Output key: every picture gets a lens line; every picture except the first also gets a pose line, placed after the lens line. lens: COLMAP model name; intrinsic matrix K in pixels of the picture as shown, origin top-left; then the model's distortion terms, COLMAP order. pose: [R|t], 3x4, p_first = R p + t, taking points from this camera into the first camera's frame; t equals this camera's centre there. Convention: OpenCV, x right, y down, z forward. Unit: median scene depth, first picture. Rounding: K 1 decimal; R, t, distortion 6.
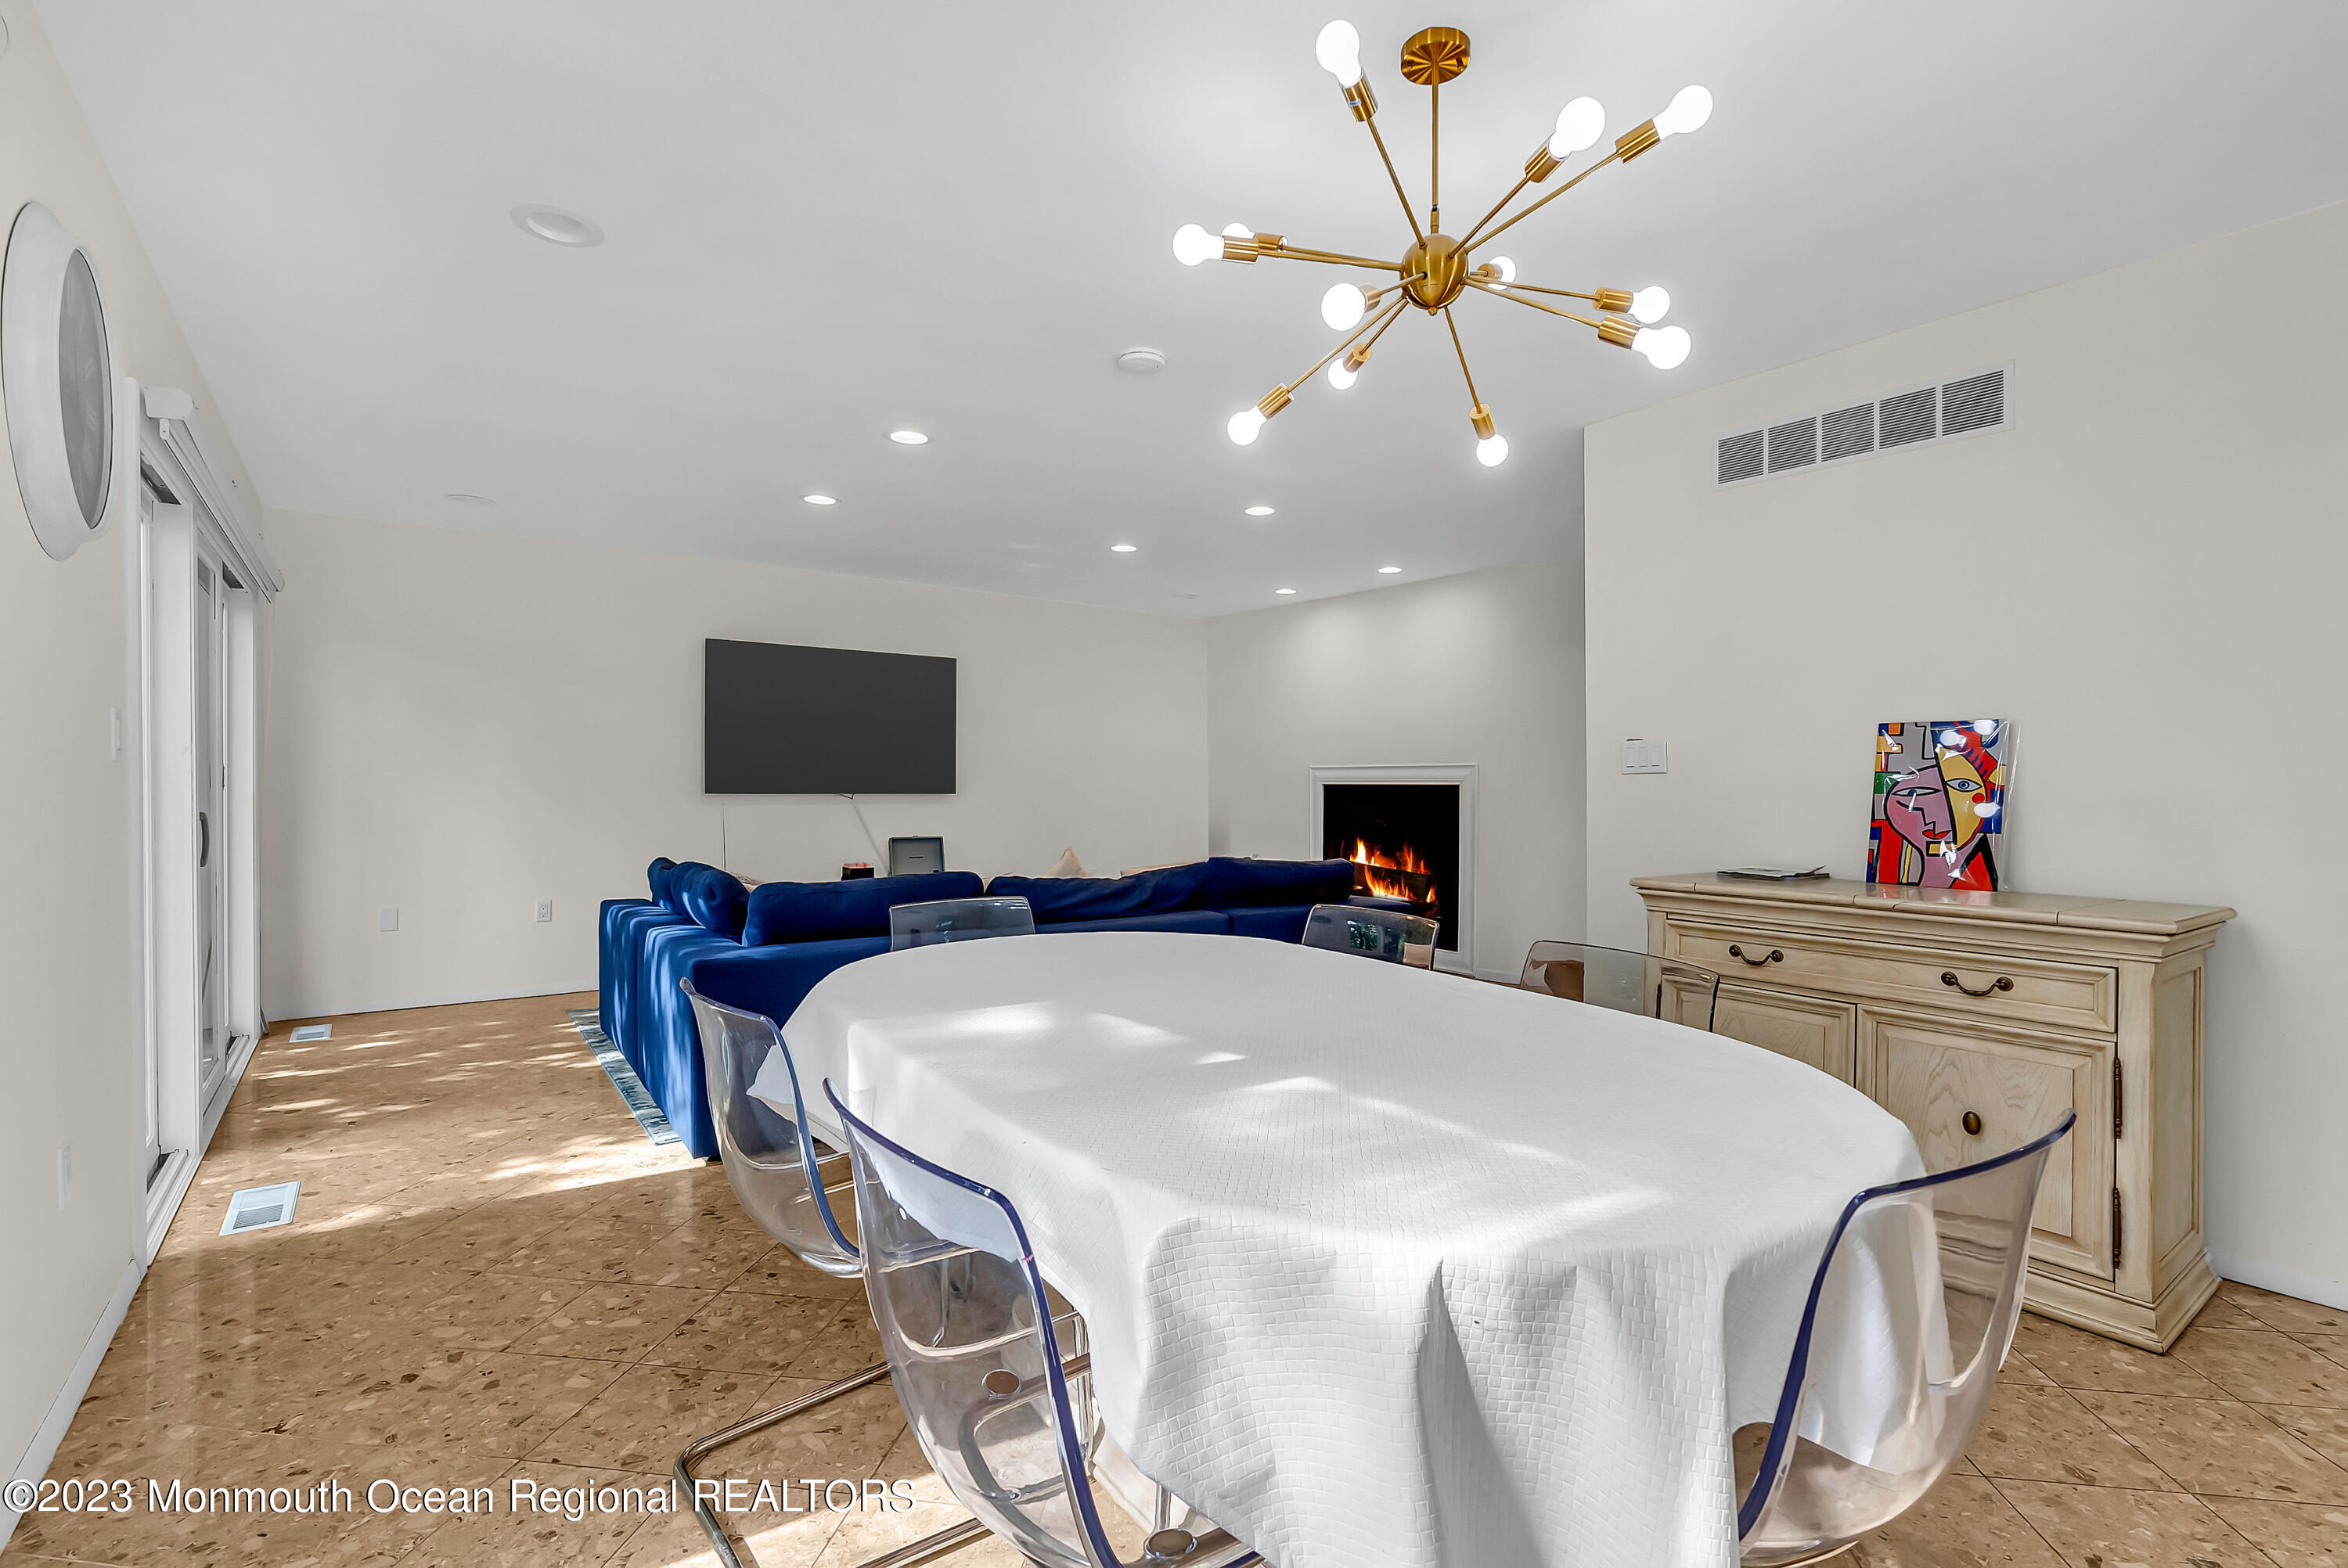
lens RADIAL K [[1064.7, 0, 1179.9], [0, 1064.7, 782.4], [0, 0, 1]] dist [-0.019700, 0.007030]
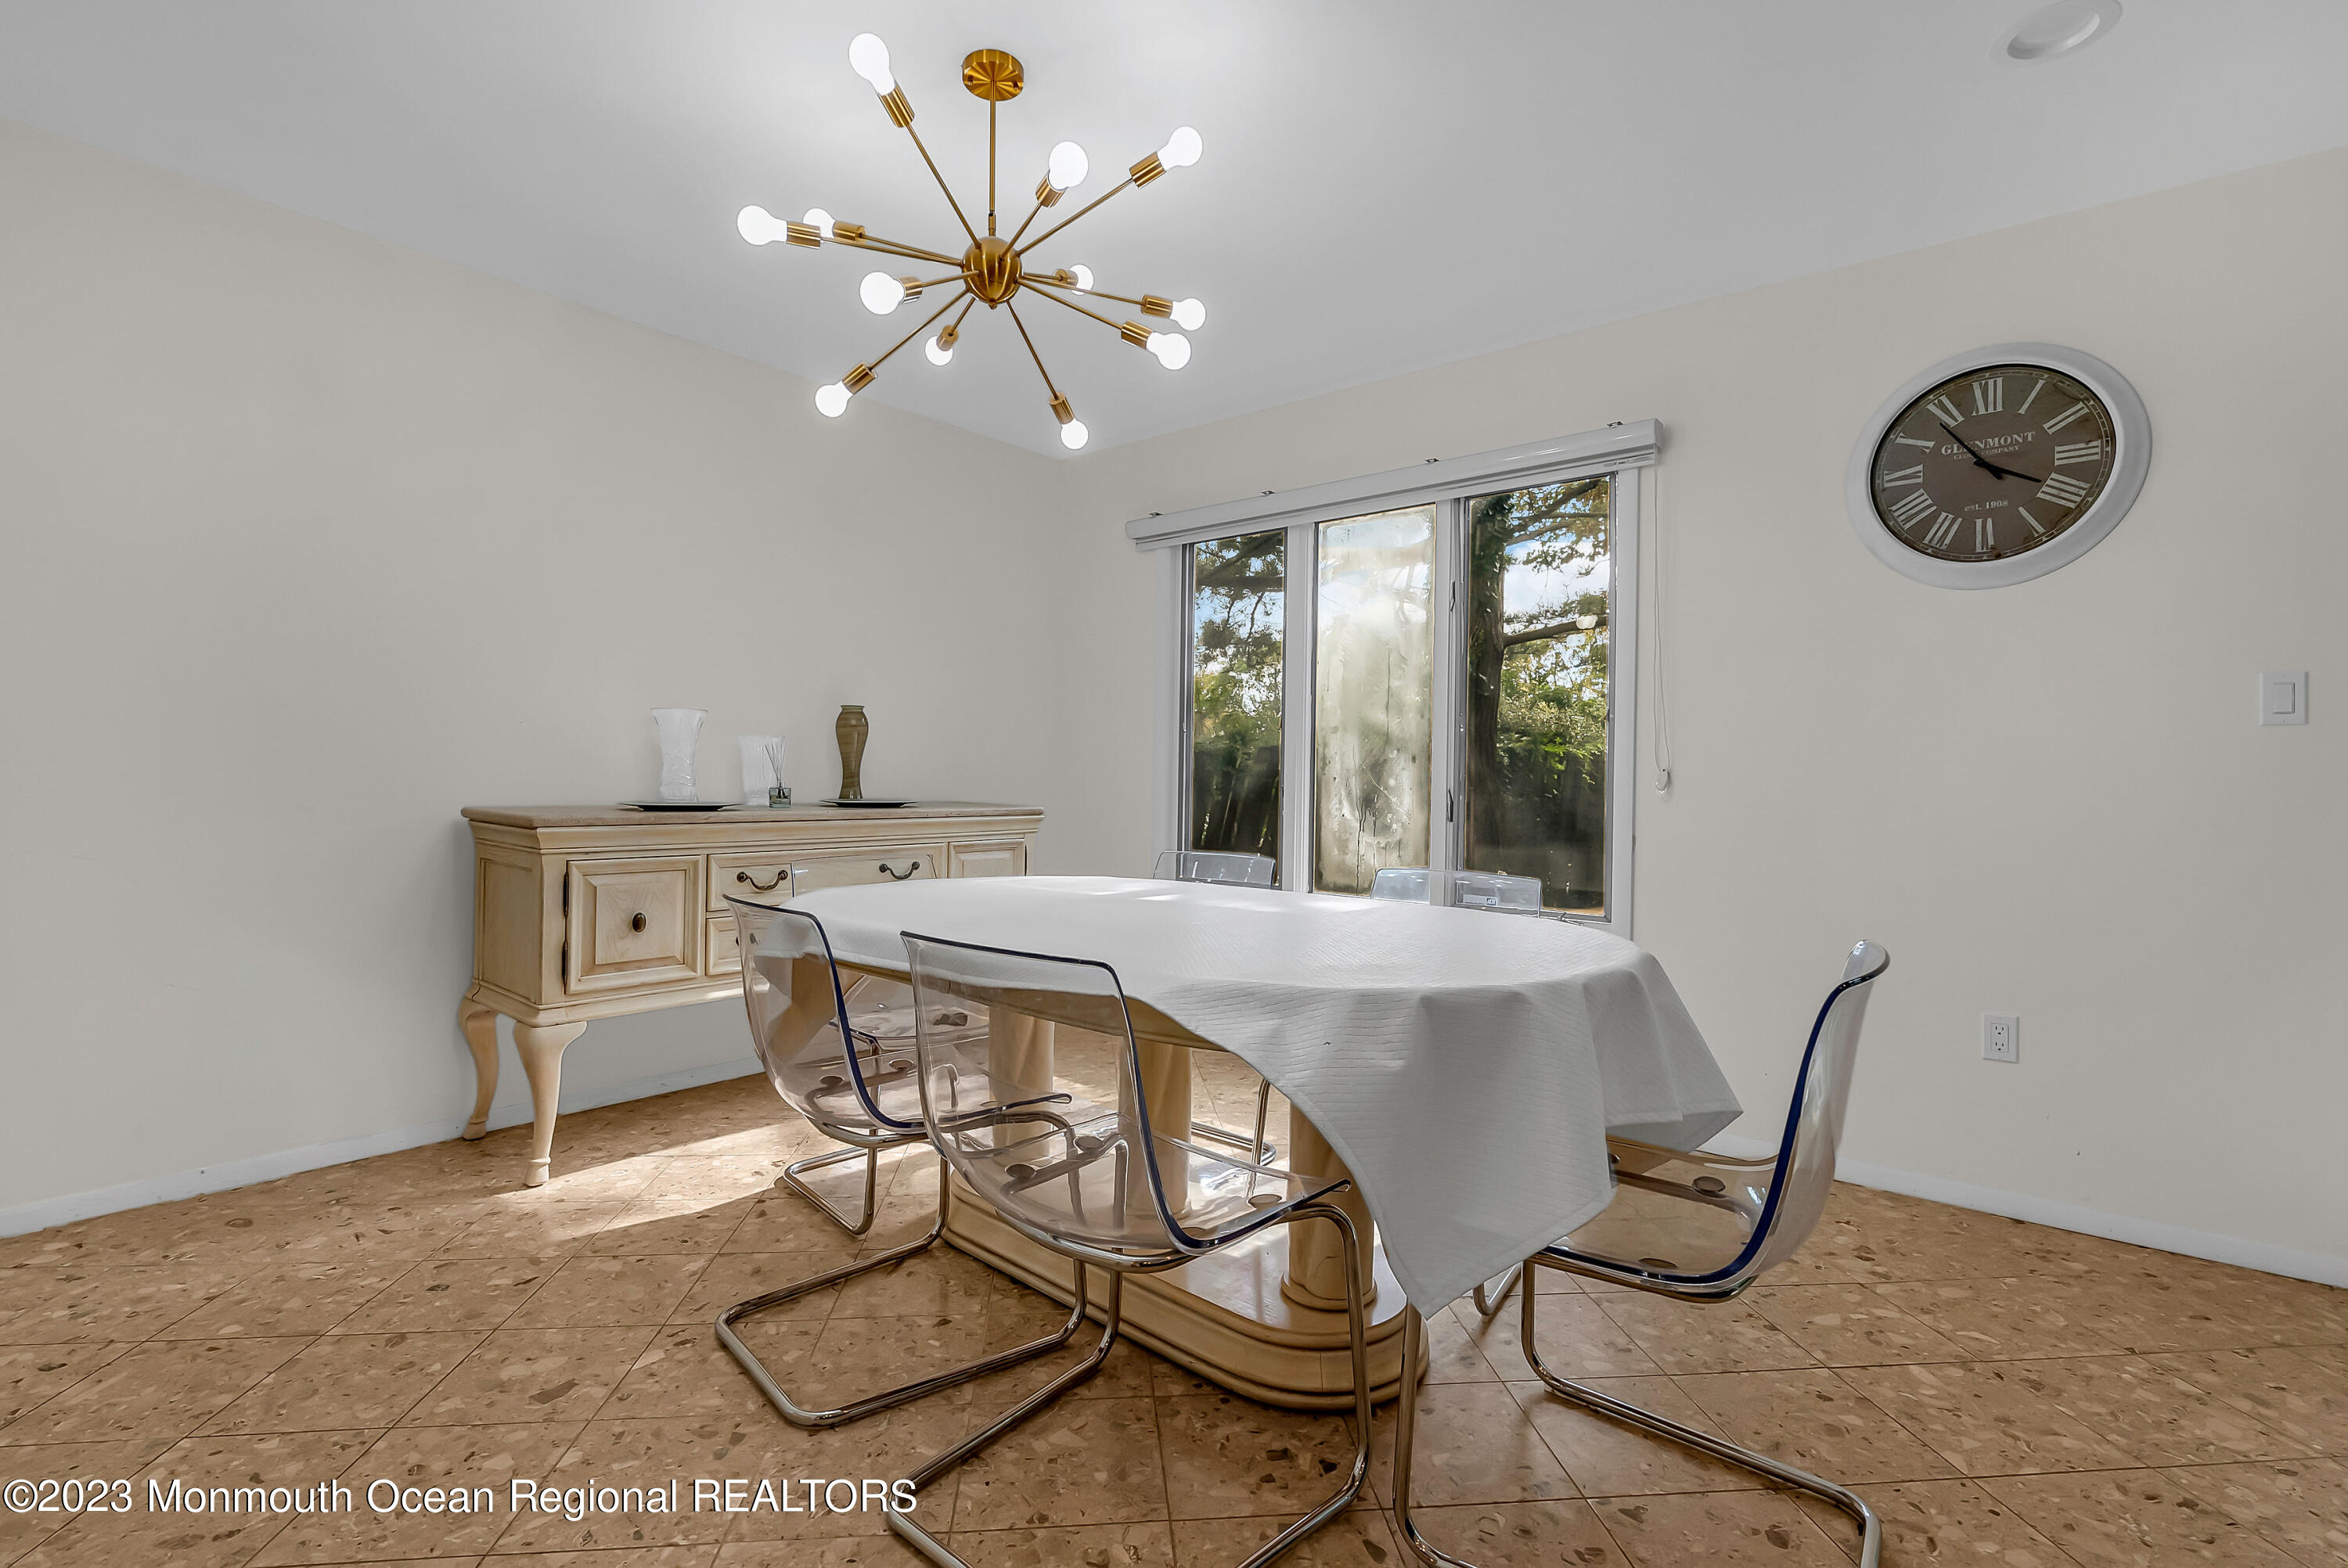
lens RADIAL K [[1067.3, 0, 1147.2], [0, 1067.3, 784.1], [0, 0, 1]] dist [0.001342, 0.000532]
pose [[-0.974829, -0.009903, -0.222735, 0.238295], [-0.013683, 0.999787, 0.015433, 0.033453], [0.222535, 0.018092, -0.974757, 1.573266]]
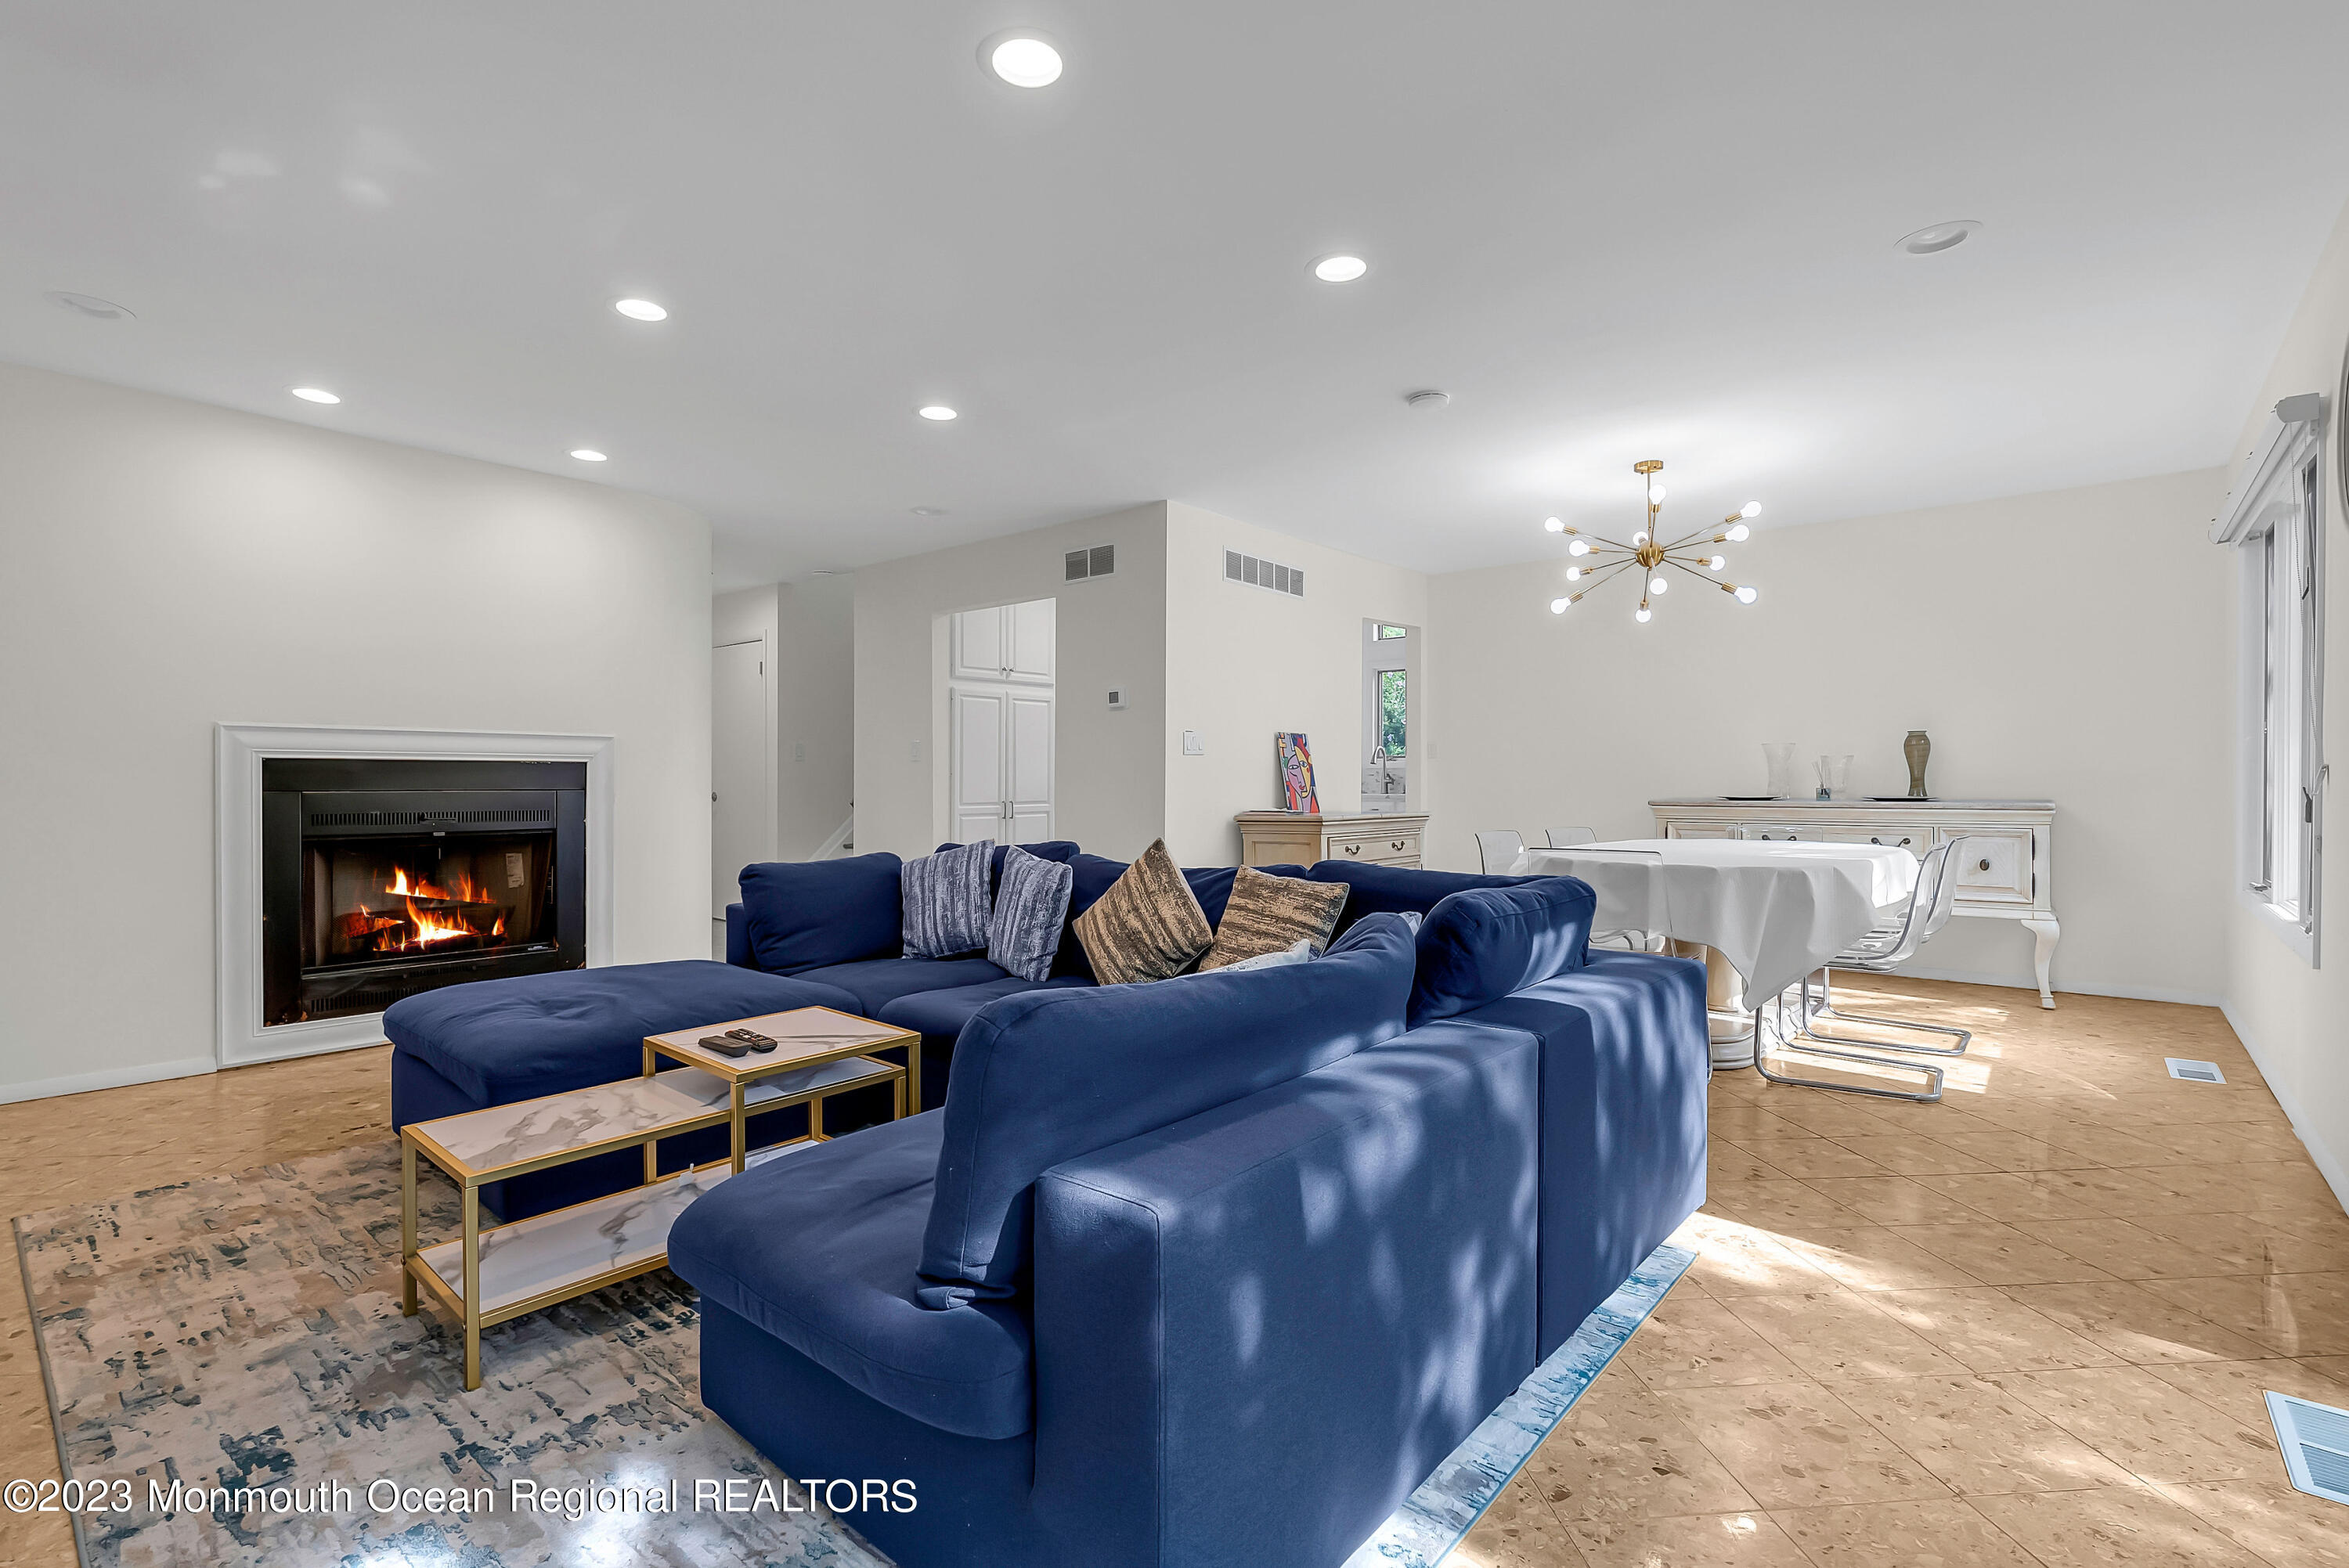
lens RADIAL K [[1065.2, 0, 1180.4], [0, 1065.2, 782.4], [0, 0, 1]] dist [-0.019700, 0.007030]
pose [[-0.224607, -0.002691, 0.974446, -1.433896], [0.010152, 0.999935, 0.005102, 0.029249], [-0.974396, 0.011038, -0.224566, 1.942103]]
